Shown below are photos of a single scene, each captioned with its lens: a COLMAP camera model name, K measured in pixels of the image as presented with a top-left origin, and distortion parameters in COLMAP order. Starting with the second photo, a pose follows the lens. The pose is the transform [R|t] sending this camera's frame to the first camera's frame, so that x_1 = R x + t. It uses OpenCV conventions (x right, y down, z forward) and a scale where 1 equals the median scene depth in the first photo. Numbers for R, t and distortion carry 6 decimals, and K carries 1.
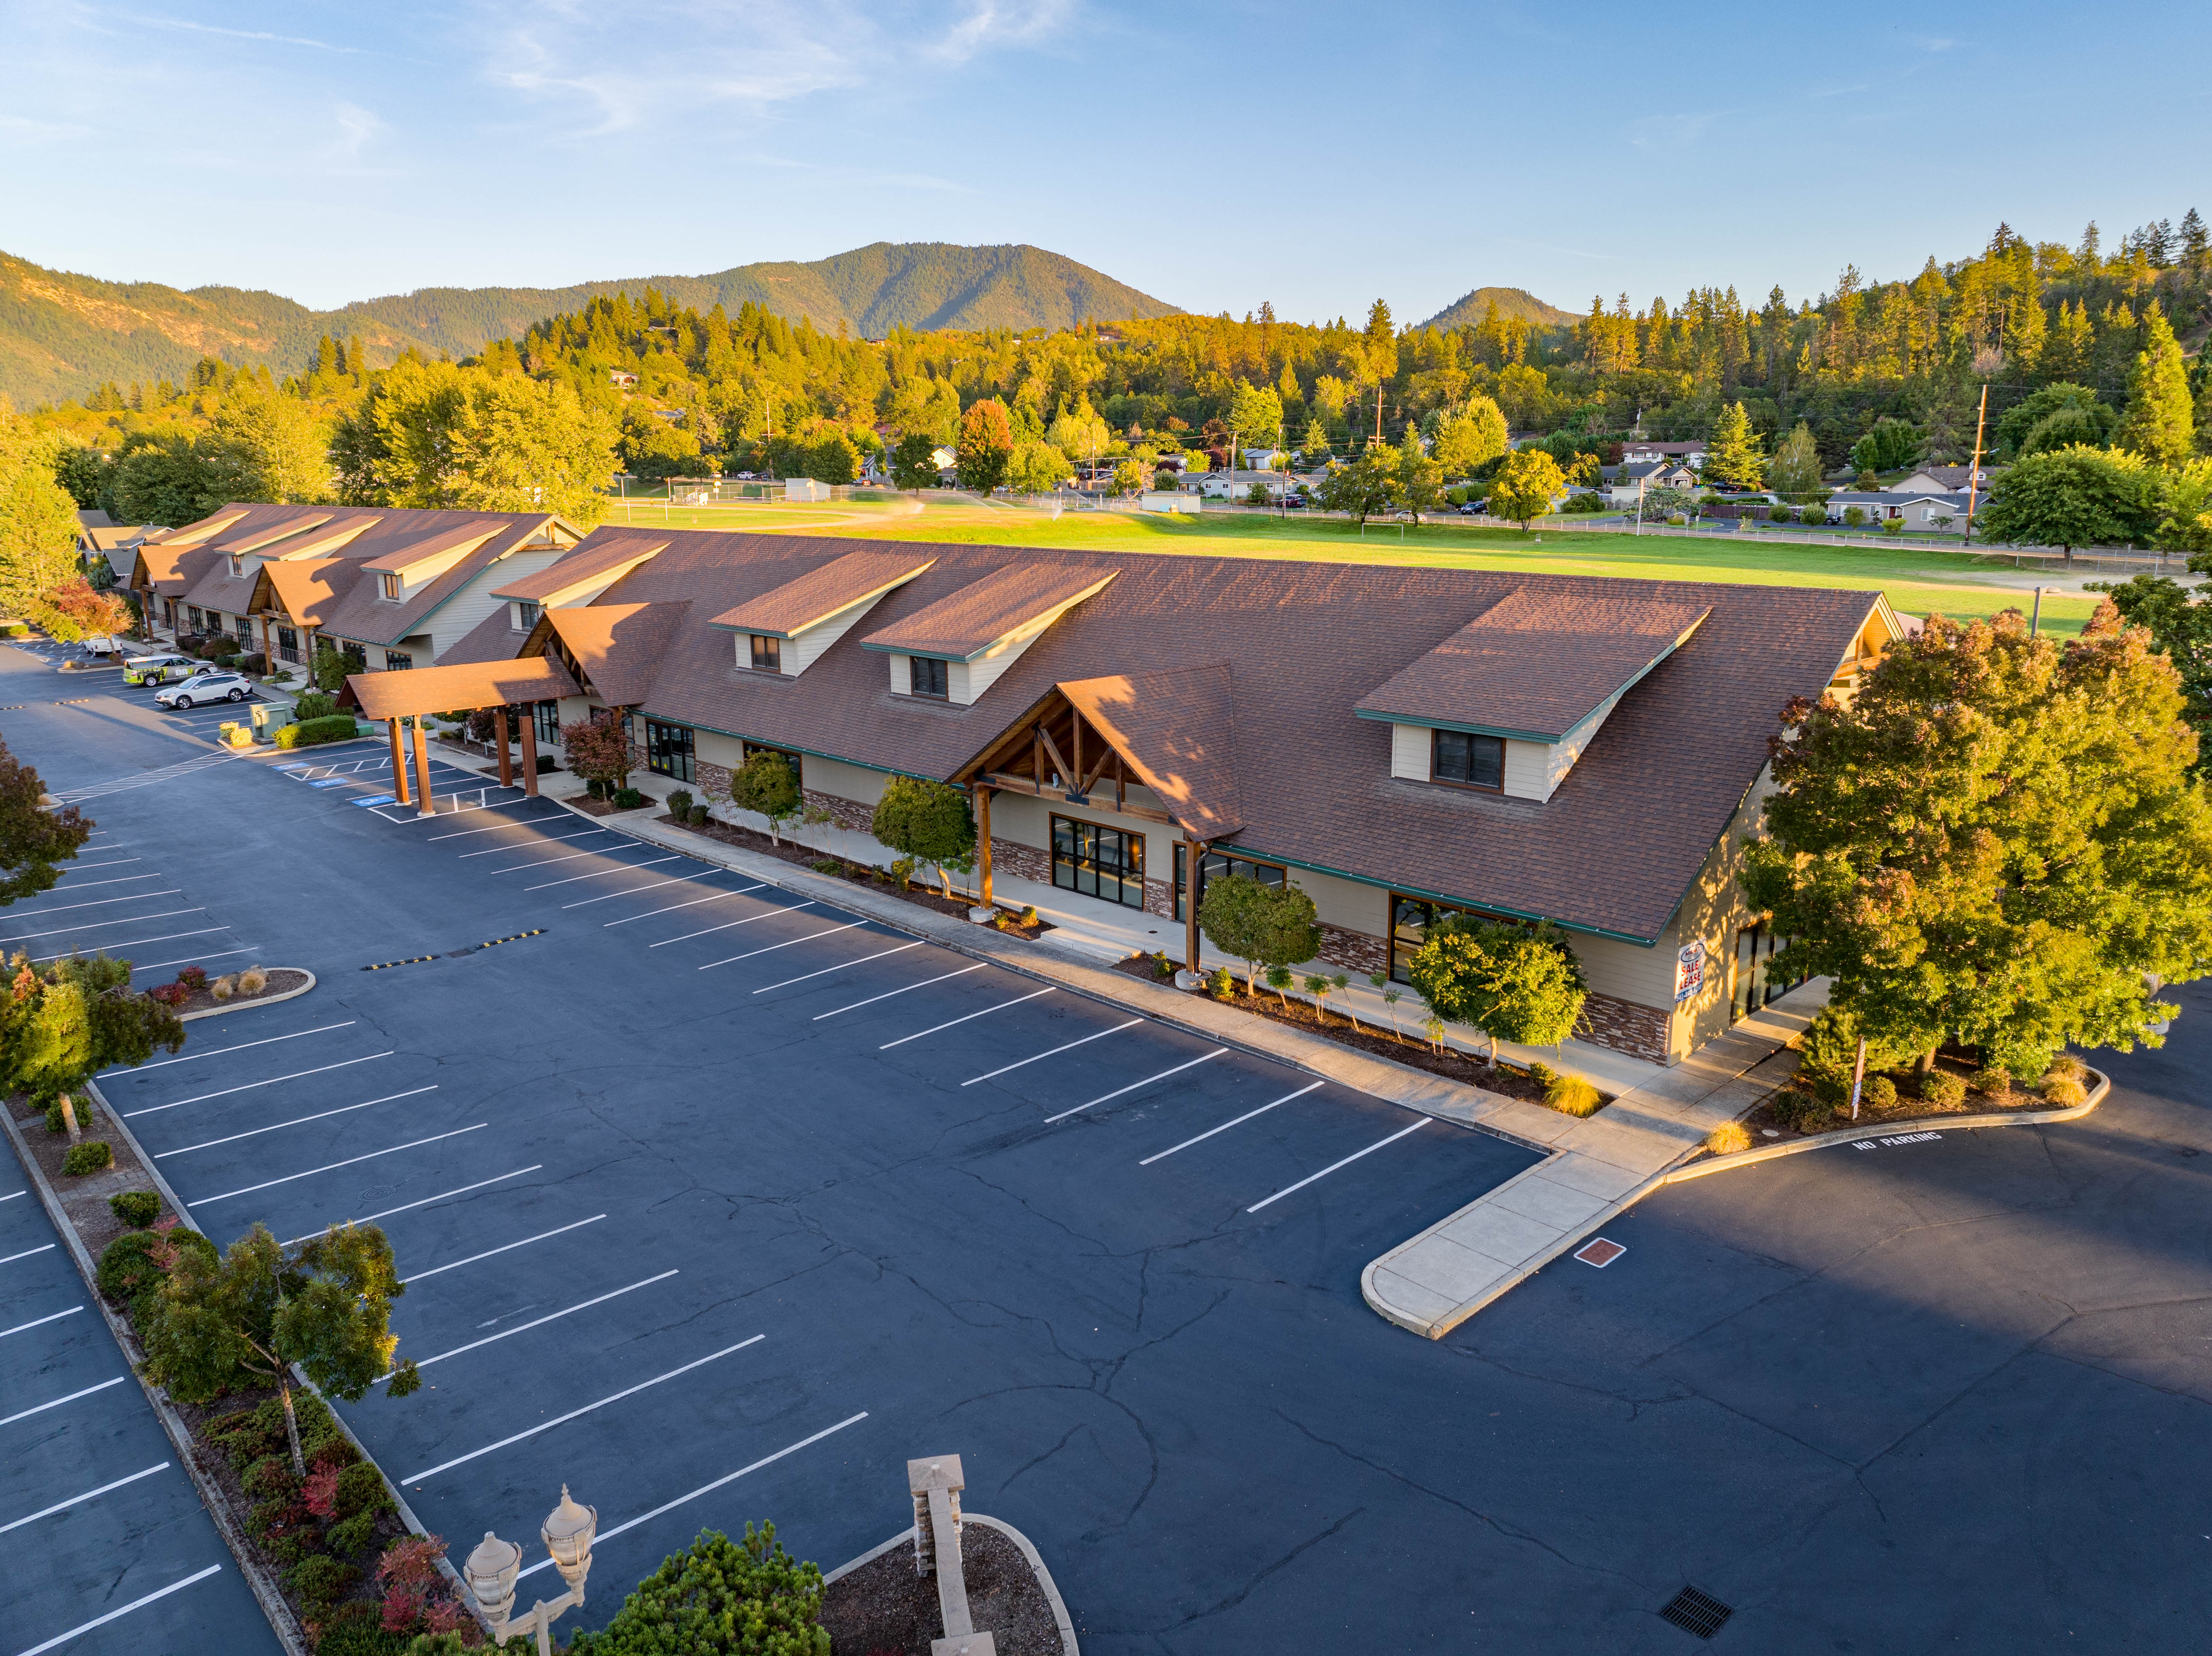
lens RADIAL K [[1564.7, 0, 1117.8], [0, 1564.7, 828.0], [0, 0, 1]] dist [-0.039157, 0.006303]
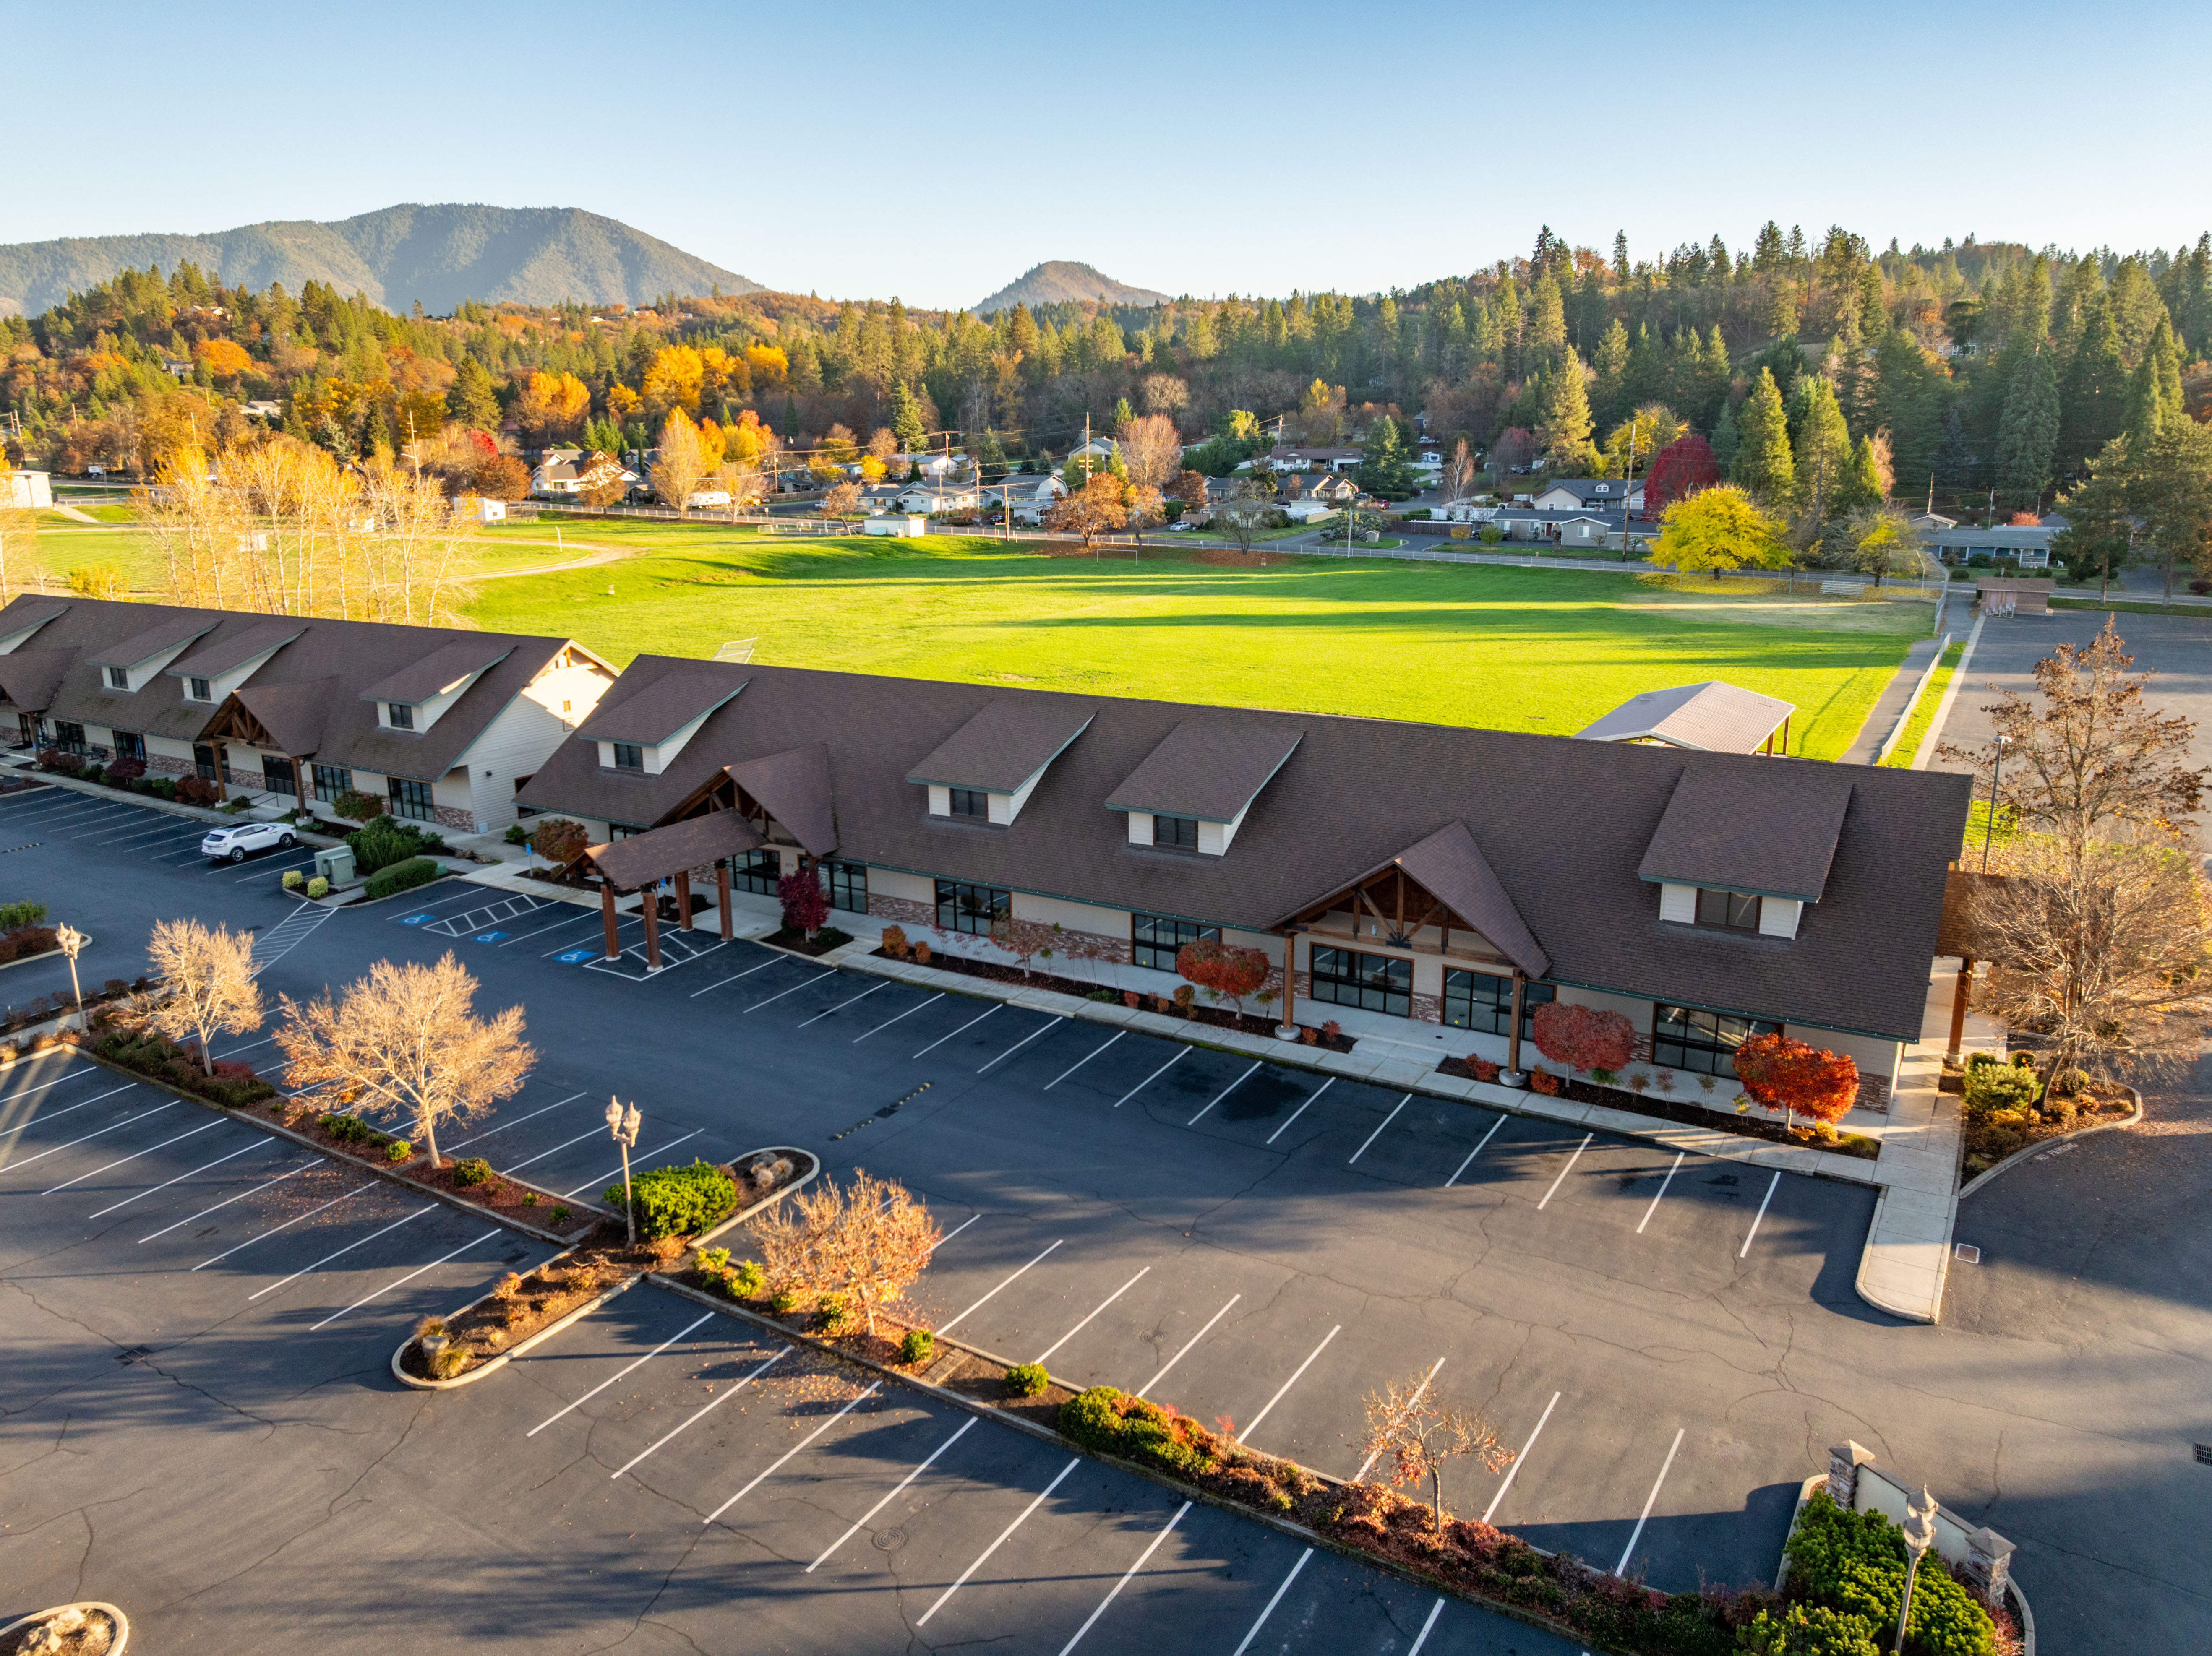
lens RADIAL K [[1564.7, 0, 1117.8], [0, 1564.7, 828.0], [0, 0, 1]] dist [-0.039157, 0.006303]
pose [[0.965102, -0.068563, 0.252740, -0.403038], [0.063941, 0.997603, 0.026467, -0.115317], [-0.253949, -0.009383, 0.967172, -0.135835]]
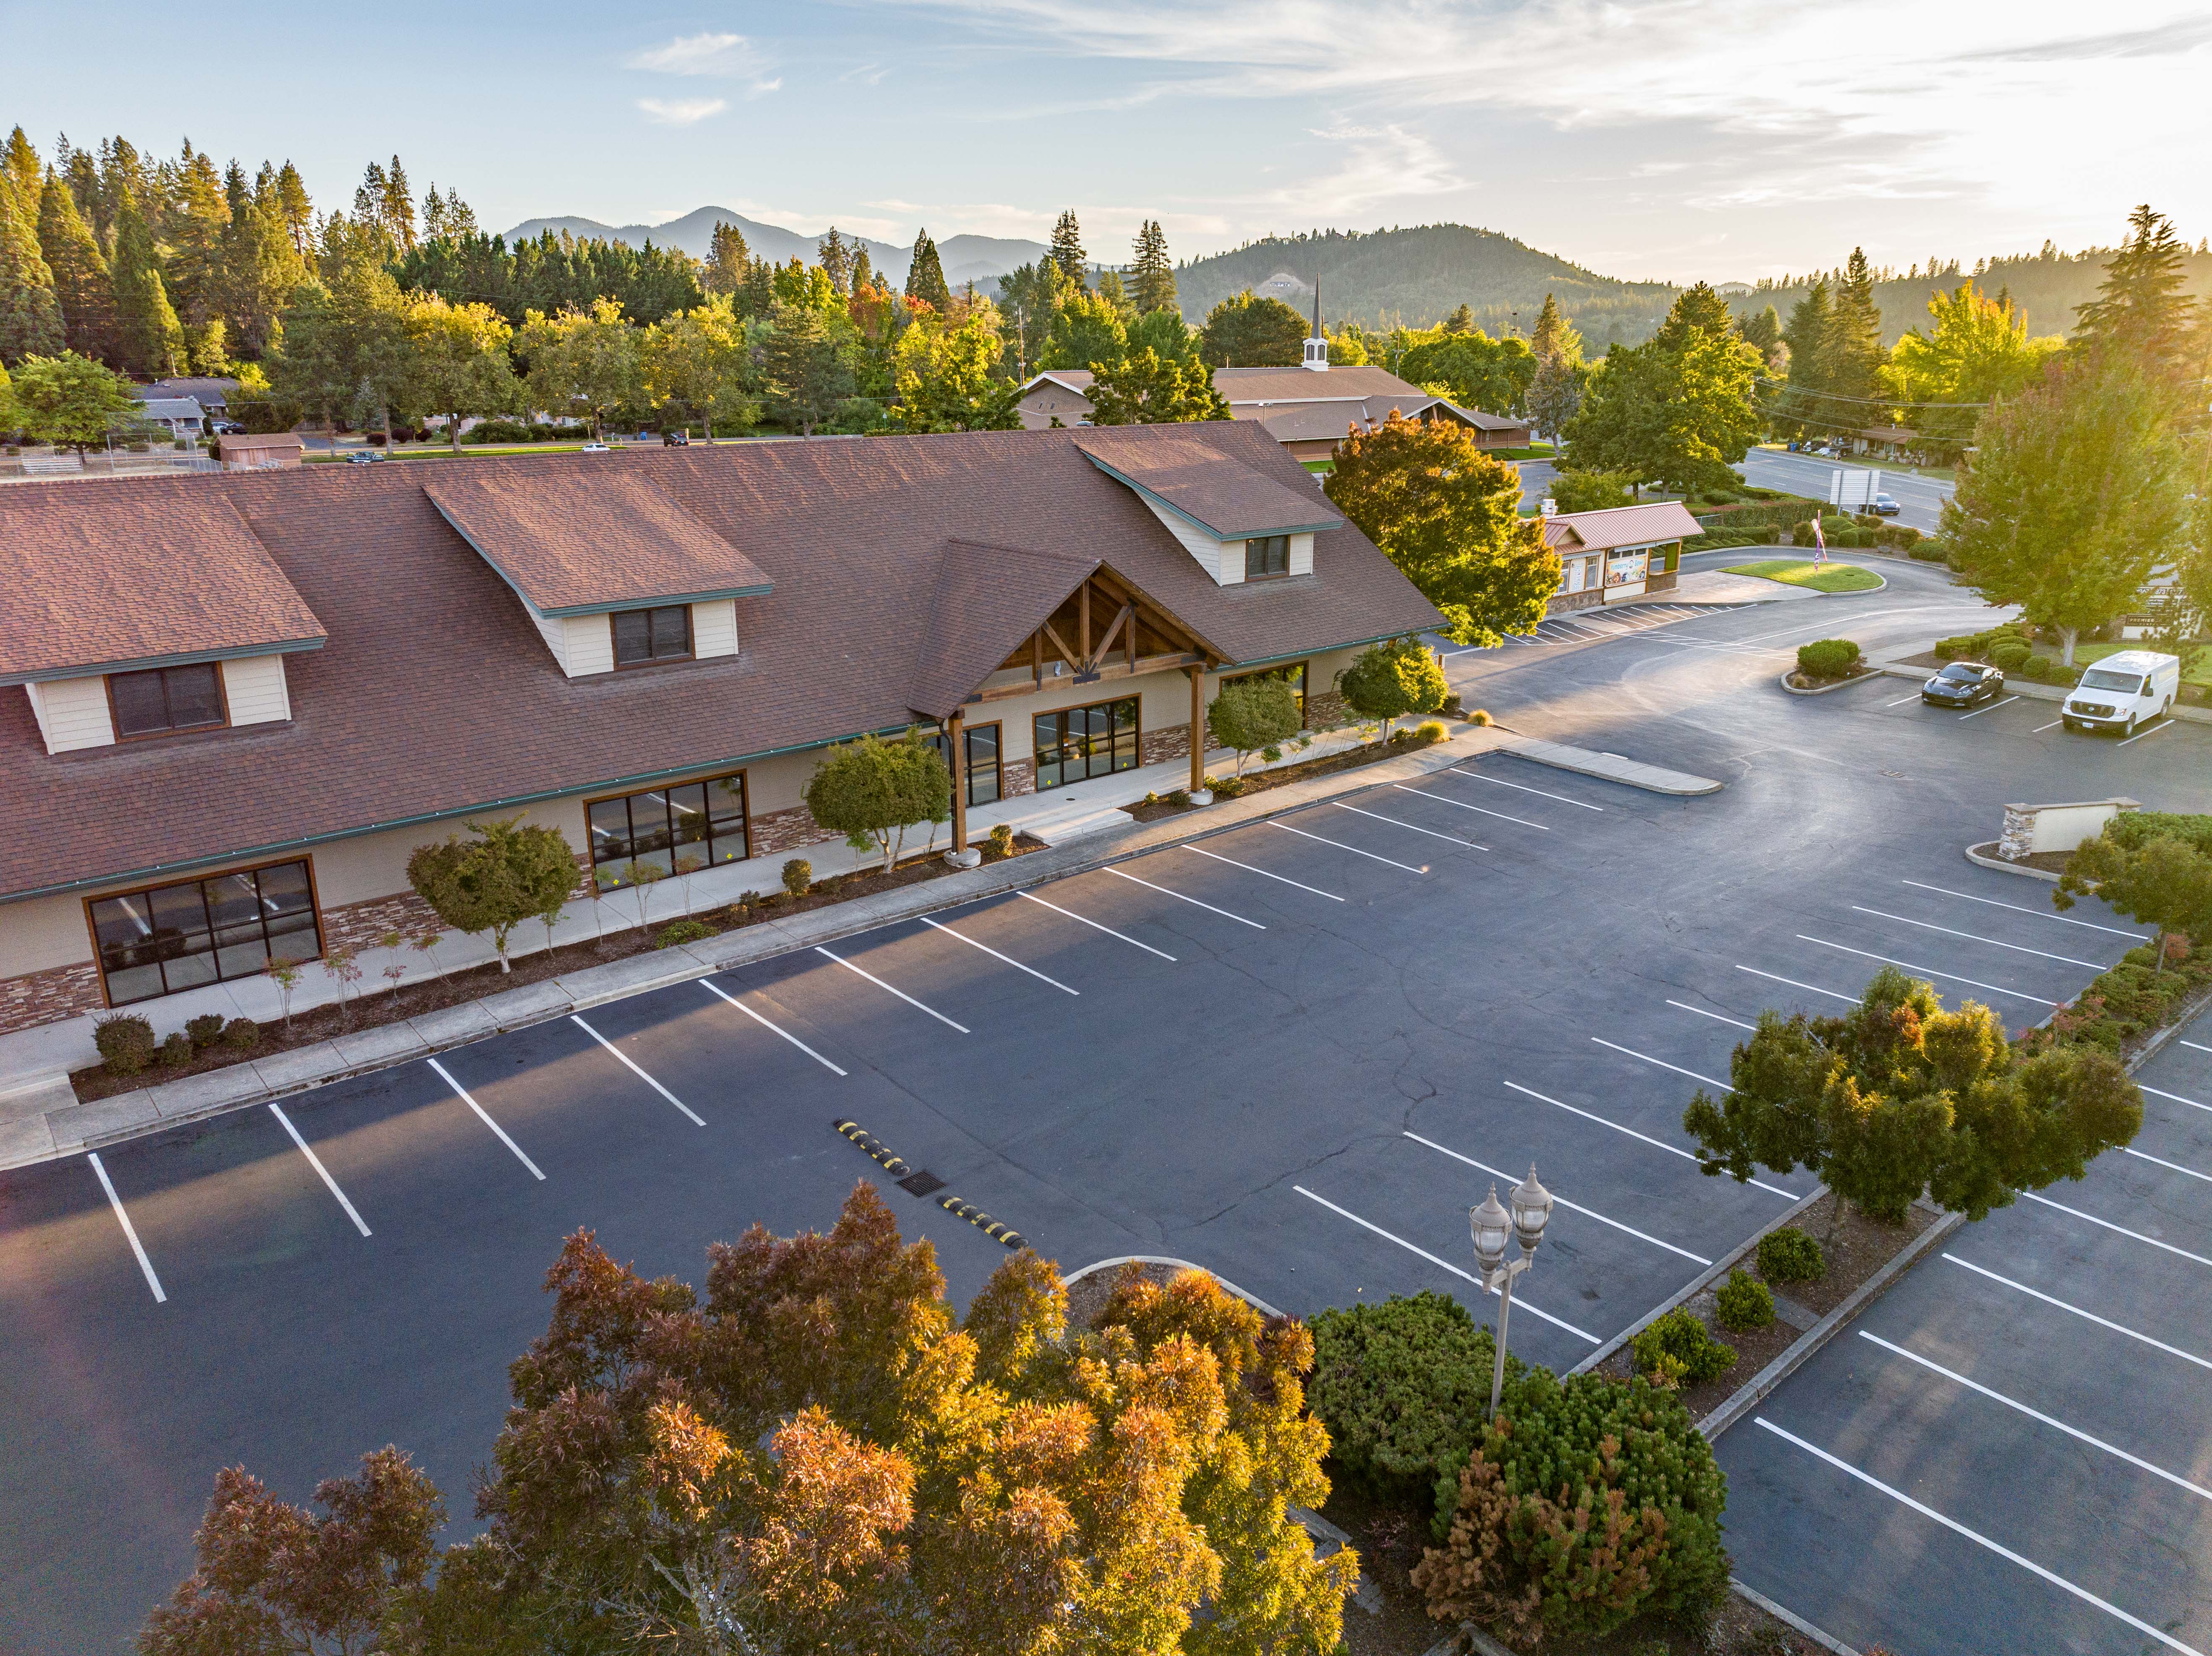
lens RADIAL K [[1564.7, 0, 1117.8], [0, 1564.7, 828.0], [0, 0, 1]] dist [-0.039157, 0.006303]
pose [[0.032693, -0.286813, 0.957429, -0.704211], [0.228290, 0.934760, 0.272227, -0.137445], [-0.973044, 0.209671, 0.096037, 0.638837]]
